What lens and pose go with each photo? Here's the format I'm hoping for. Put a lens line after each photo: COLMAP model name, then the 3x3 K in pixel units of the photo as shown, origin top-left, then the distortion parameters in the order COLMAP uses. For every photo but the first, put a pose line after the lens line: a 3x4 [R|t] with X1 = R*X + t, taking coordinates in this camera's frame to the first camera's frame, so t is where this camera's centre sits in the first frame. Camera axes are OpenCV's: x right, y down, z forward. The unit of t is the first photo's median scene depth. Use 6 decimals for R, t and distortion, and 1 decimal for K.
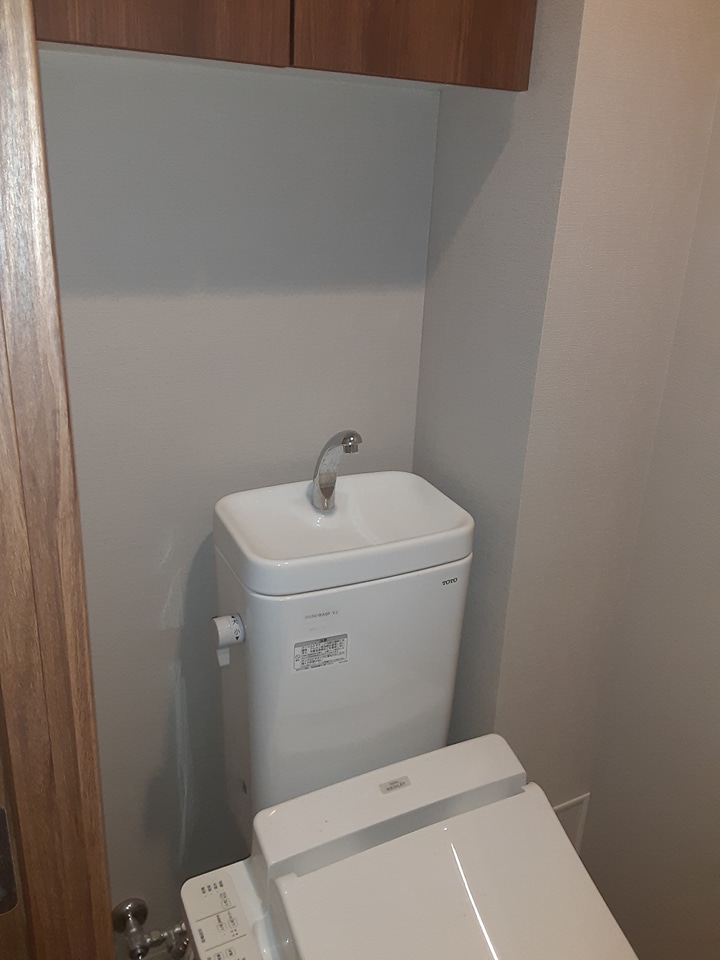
lens RADIAL K [[773.1, 0, 355.6], [0, 773.1, 461.1], [0, 0, 1]] dist [0.138370, -0.217722]
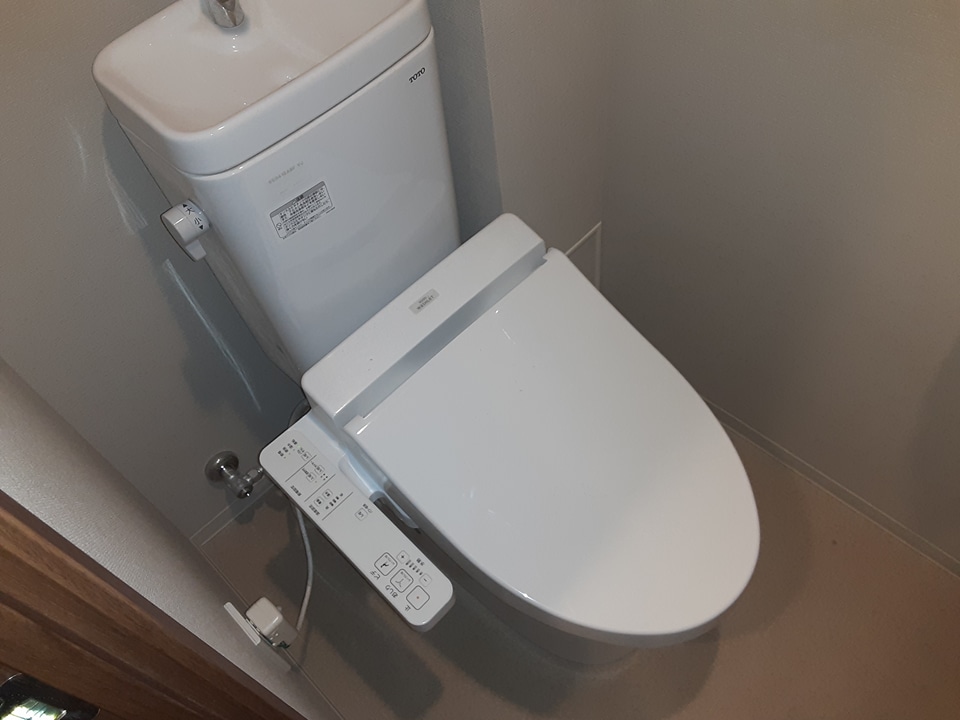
lens RADIAL K [[773.1, 0, 471.7], [0, 773.1, 365.0], [0, 0, 1]] dist [0.138370, -0.217722]
pose [[0.937958, -0.342148, 0.056291, 0.024536], [0.251887, 0.783886, 0.567517, -0.065849], [-0.238301, -0.518128, 0.821435, 0.146579]]
